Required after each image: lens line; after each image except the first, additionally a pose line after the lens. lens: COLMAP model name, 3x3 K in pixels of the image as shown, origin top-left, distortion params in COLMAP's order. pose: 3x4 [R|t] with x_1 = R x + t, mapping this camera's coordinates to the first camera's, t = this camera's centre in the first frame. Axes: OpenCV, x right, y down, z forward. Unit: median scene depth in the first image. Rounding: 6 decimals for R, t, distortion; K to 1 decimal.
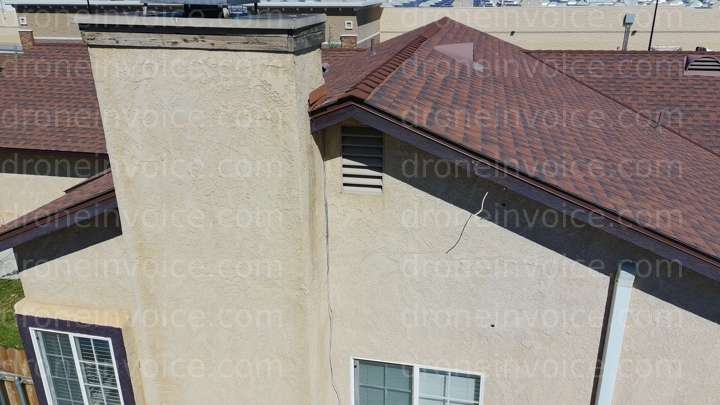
lens RADIAL K [[554.2, 0, 361.8], [0, 554.2, 202.5], [0, 0, 1]] dist [0.077214, -0.060333]
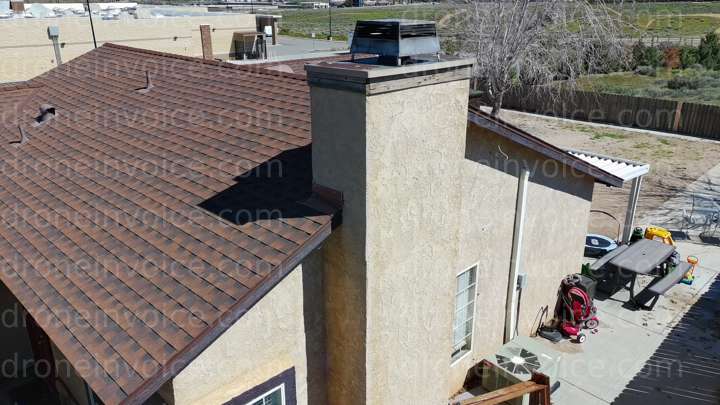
lens RADIAL K [[554.2, 0, 363.0], [0, 554.2, 201.3], [0, 0, 1]] dist [0.077214, -0.060333]
pose [[0.550165, -0.287395, 0.784042, -1.053815], [0.300491, 0.944150, 0.135227, -0.160205], [-0.779117, 0.161201, 0.605798, 0.226465]]
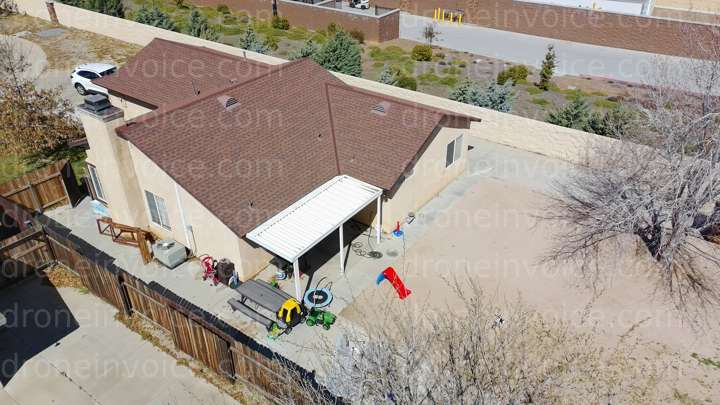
lens RADIAL K [[554.2, 0, 360.7], [0, 554.2, 203.0], [0, 0, 1]] dist [0.077214, -0.060333]
pose [[0.912164, 0.223186, -0.343722, 2.593443], [-0.150668, 0.962594, 0.225192, -0.701549], [0.381124, -0.153624, 0.911671, -1.914361]]
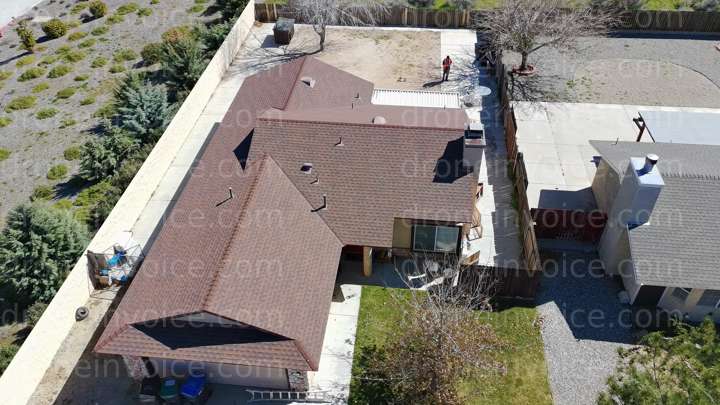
lens RADIAL K [[554.2, 0, 364.2], [0, 554.2, 202.0], [0, 0, 1]] dist [0.077214, -0.060333]
pose [[-0.096257, -0.646852, 0.756516, -3.605889], [0.369112, 0.682656, 0.630664, -2.825655], [-0.924387, 0.339945, 0.173050, 0.942286]]
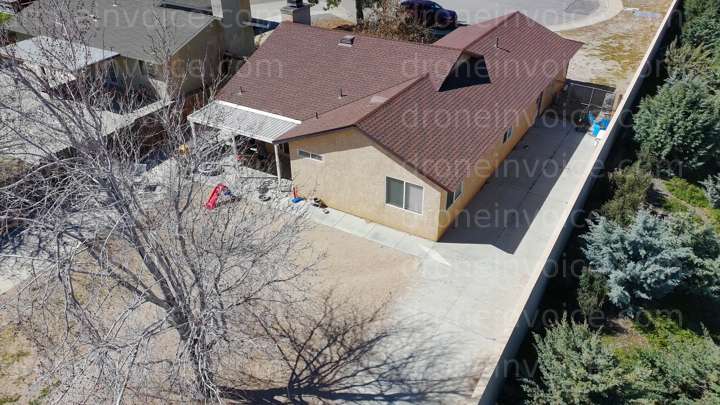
lens RADIAL K [[554.2, 0, 364.2], [0, 554.2, 201.6], [0, 0, 1]] dist [0.077214, -0.060333]
pose [[-0.320694, 0.515428, -0.794663, 4.581484], [-0.335032, 0.723011, 0.604160, -2.243996], [0.885951, 0.459988, -0.059181, 2.411694]]
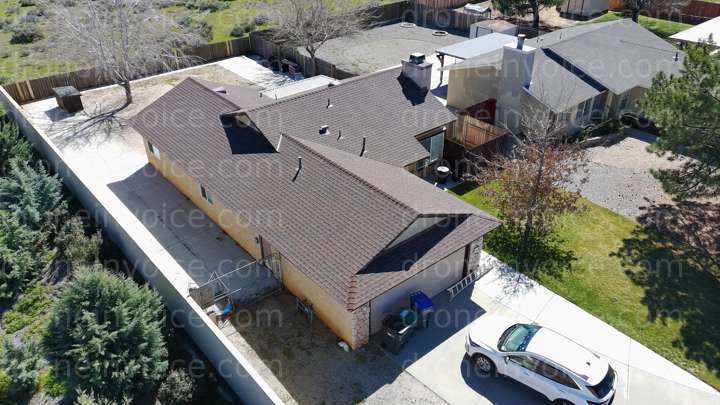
lens RADIAL K [[554.2, 0, 359.3], [0, 554.2, 206.0], [0, 0, 1]] dist [0.077214, -0.060333]
pose [[-0.779815, -0.320927, 0.537489, -2.987216], [0.242713, 0.636435, 0.732148, -3.297051], [-0.577043, 0.701395, -0.418408, 4.141198]]
